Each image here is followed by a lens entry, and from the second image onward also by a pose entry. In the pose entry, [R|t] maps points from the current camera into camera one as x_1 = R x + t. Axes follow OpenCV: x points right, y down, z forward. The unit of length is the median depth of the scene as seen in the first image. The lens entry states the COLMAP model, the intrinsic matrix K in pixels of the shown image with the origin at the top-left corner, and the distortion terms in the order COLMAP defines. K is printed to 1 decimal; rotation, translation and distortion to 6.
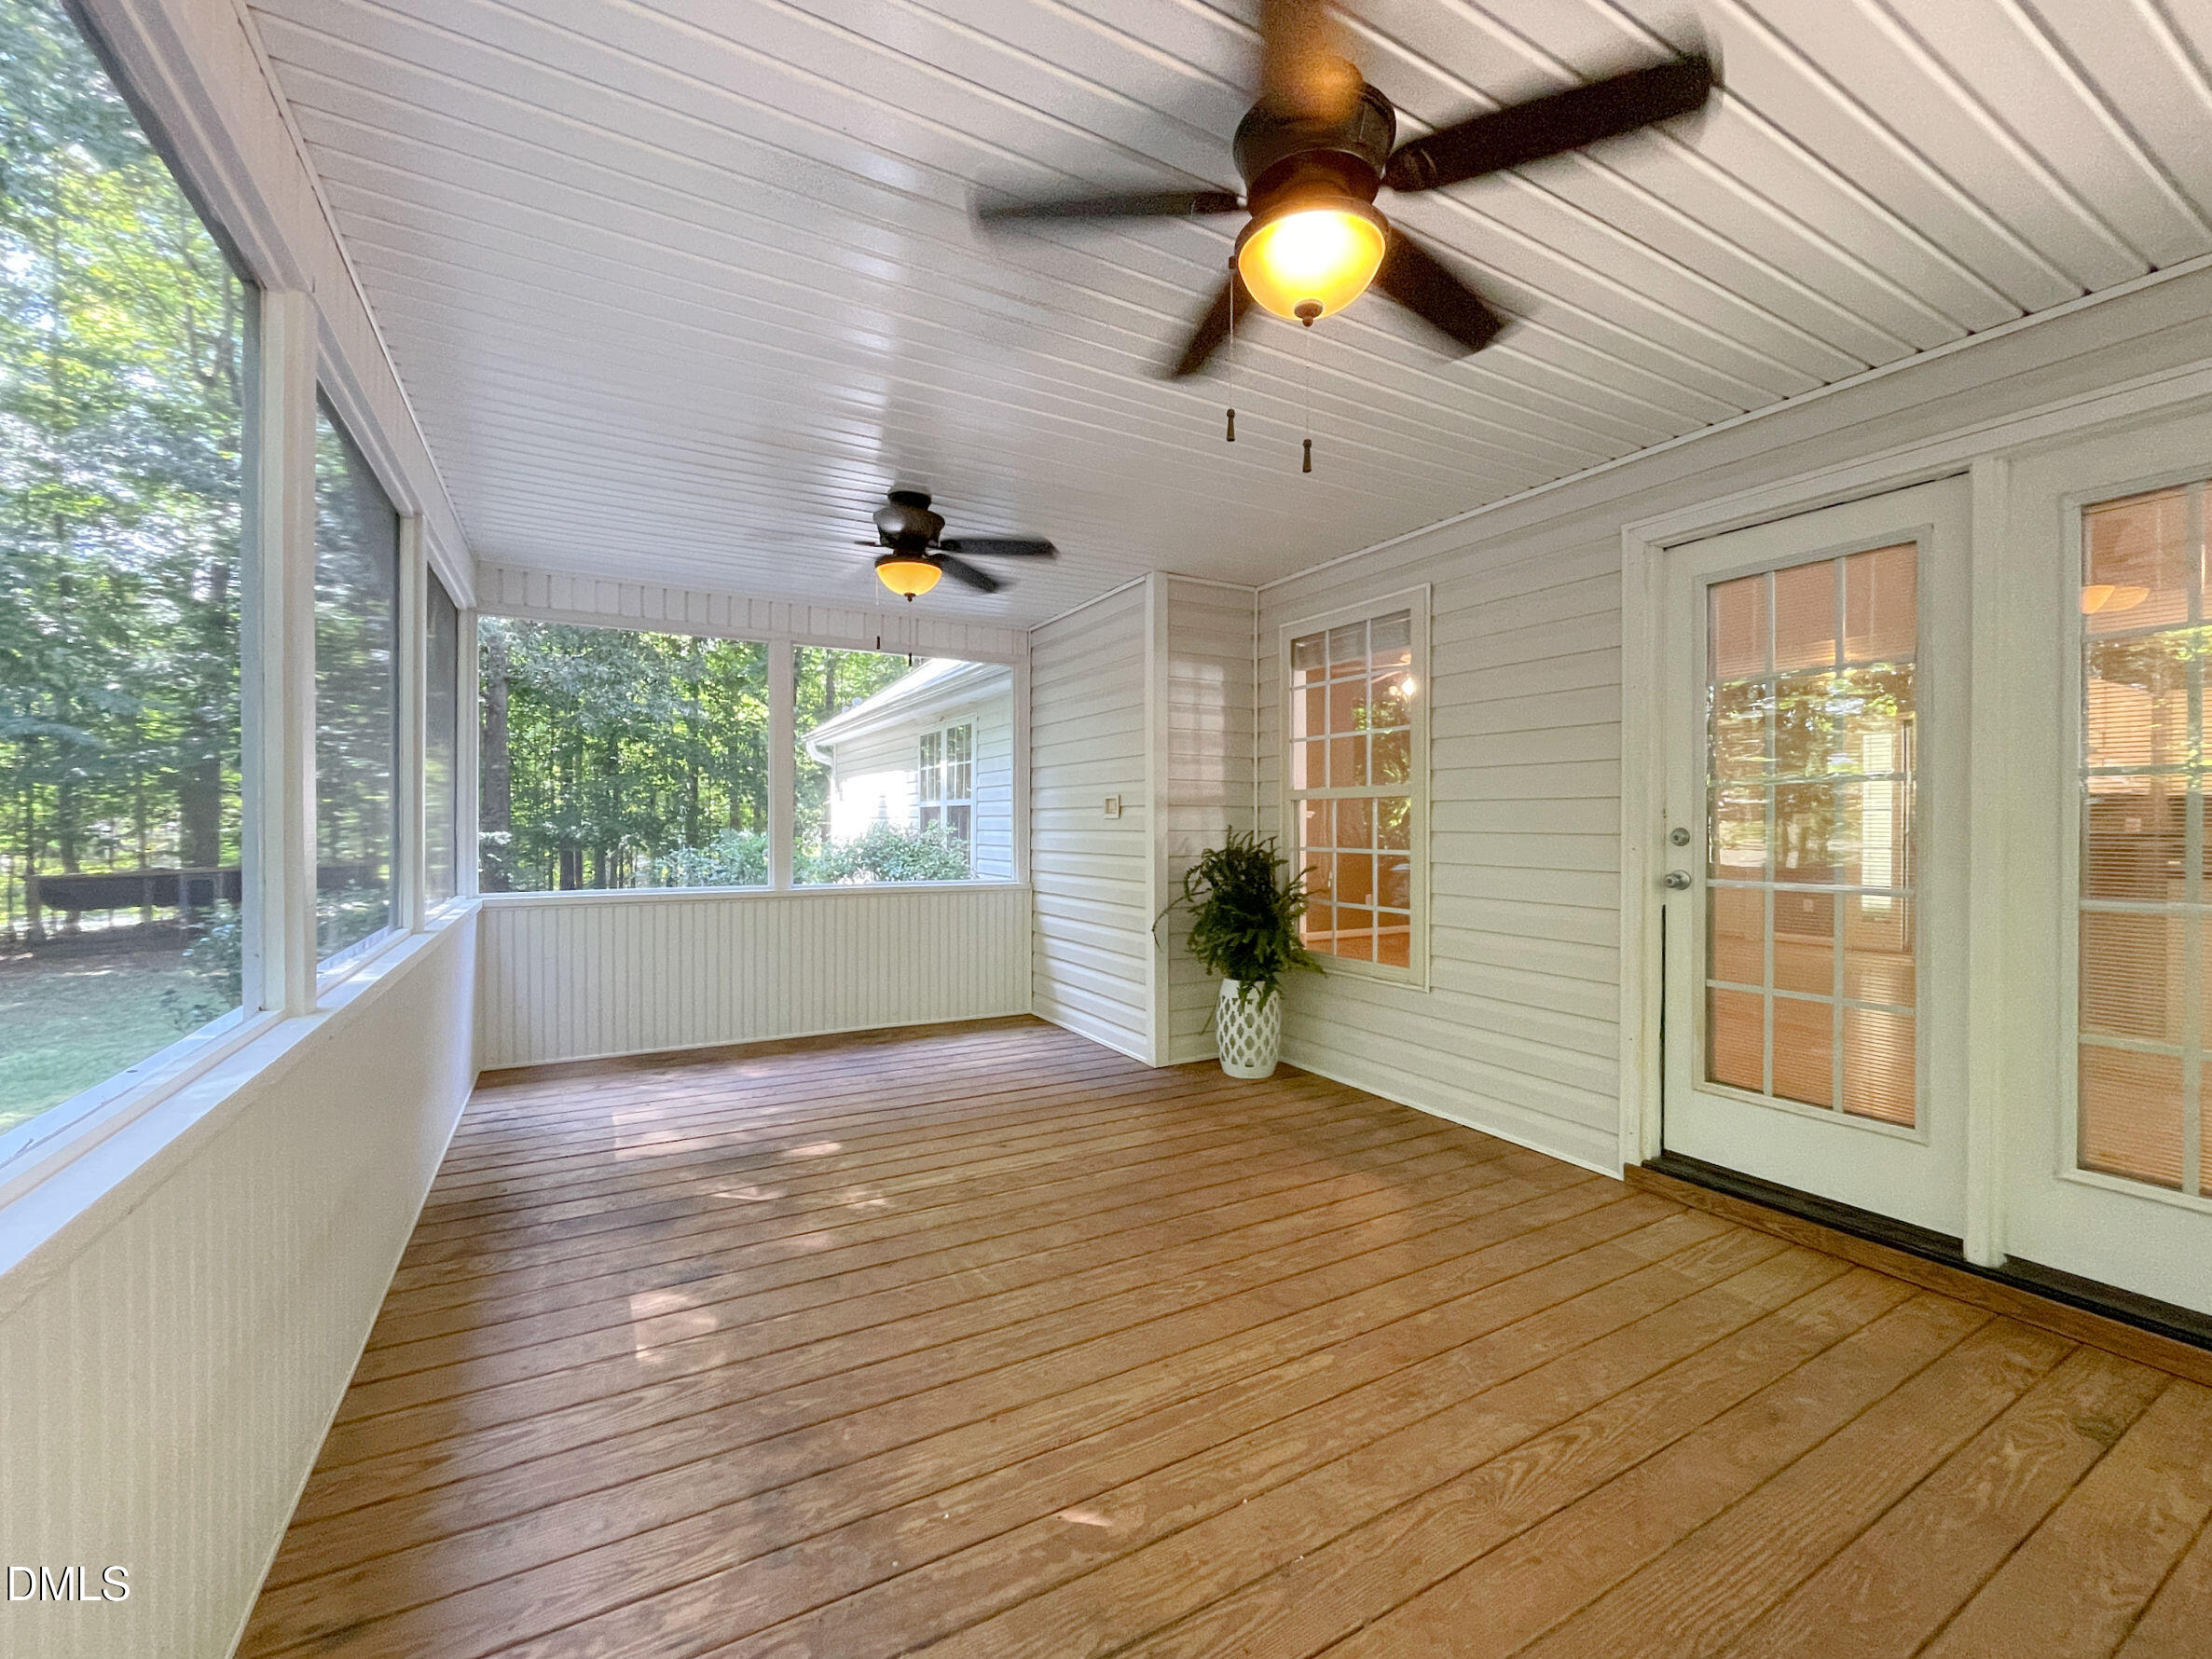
lens RADIAL K [[898.4, 0, 1114.3], [0, 898.4, 832.0], [0, 0, 1]] dist [-0.003984, -0.000228]
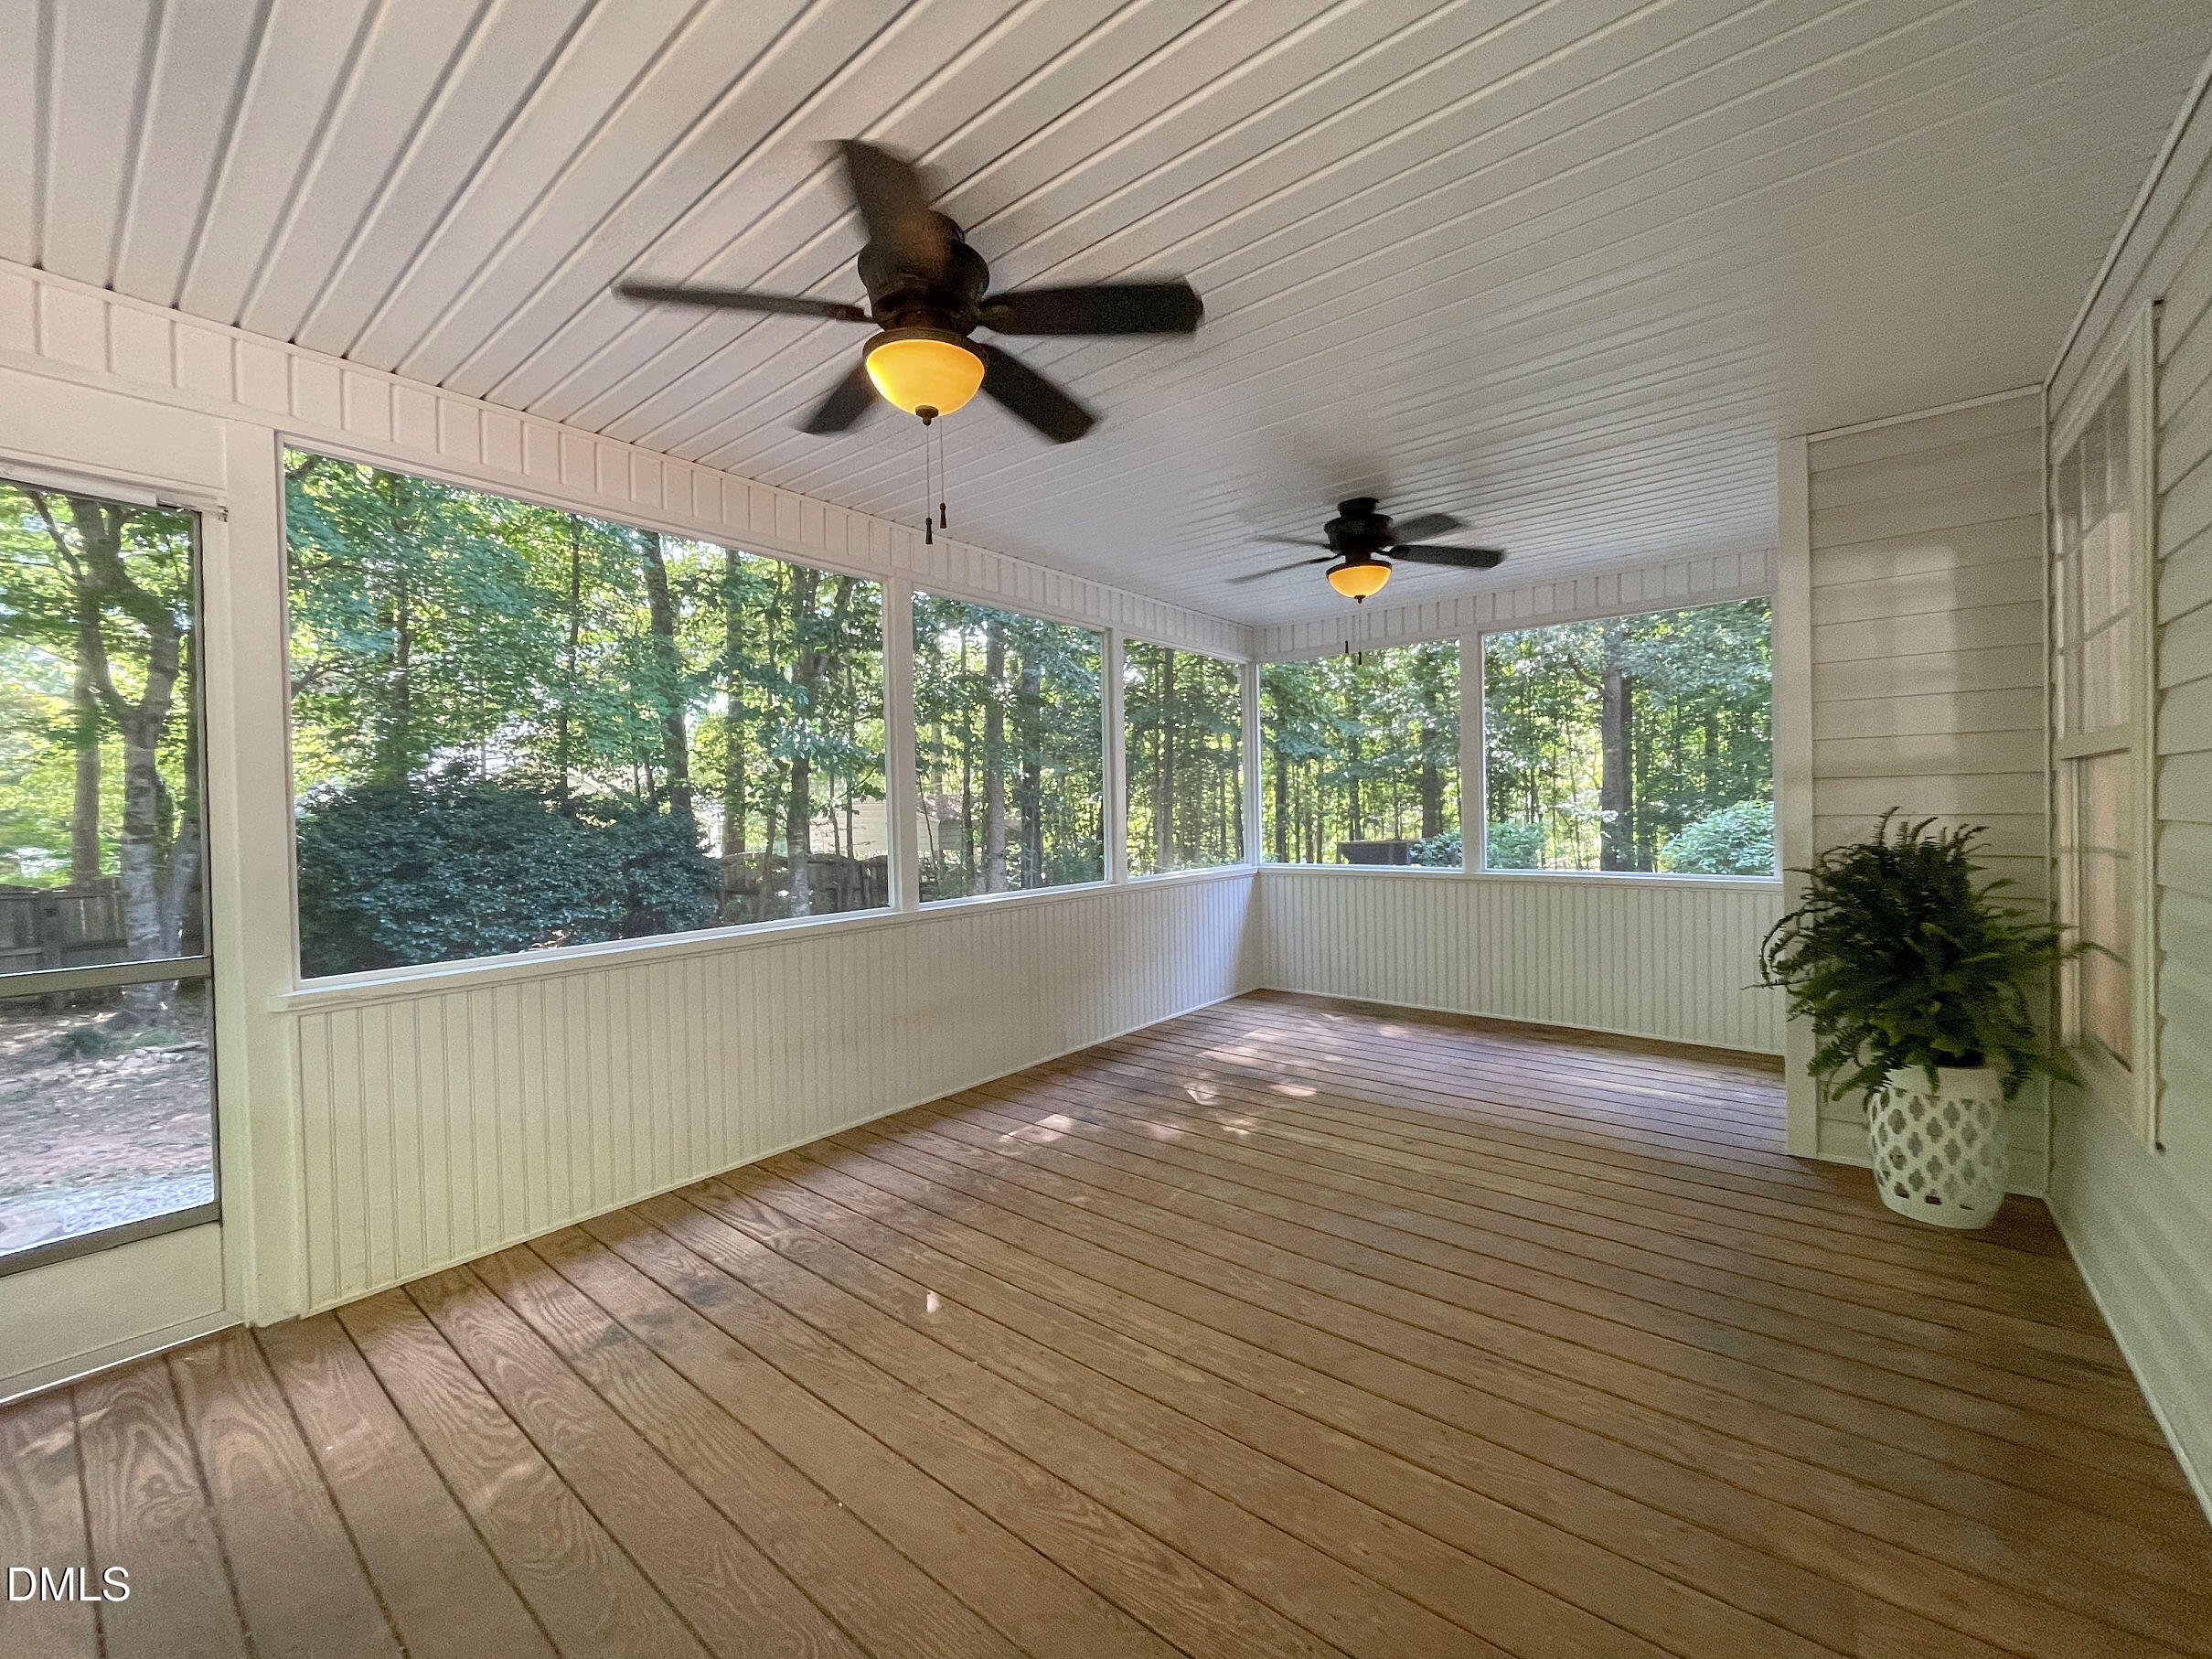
lens RADIAL K [[898.5, 0, 1123.5], [0, 898.5, 820.1], [0, 0, 1]] dist [-0.003984, -0.000228]
pose [[0.374455, 0.000931, -0.927245, 0.709941], [0.009521, 0.999943, 0.004849, -0.009356], [0.927196, -0.010644, 0.374425, 0.372341]]
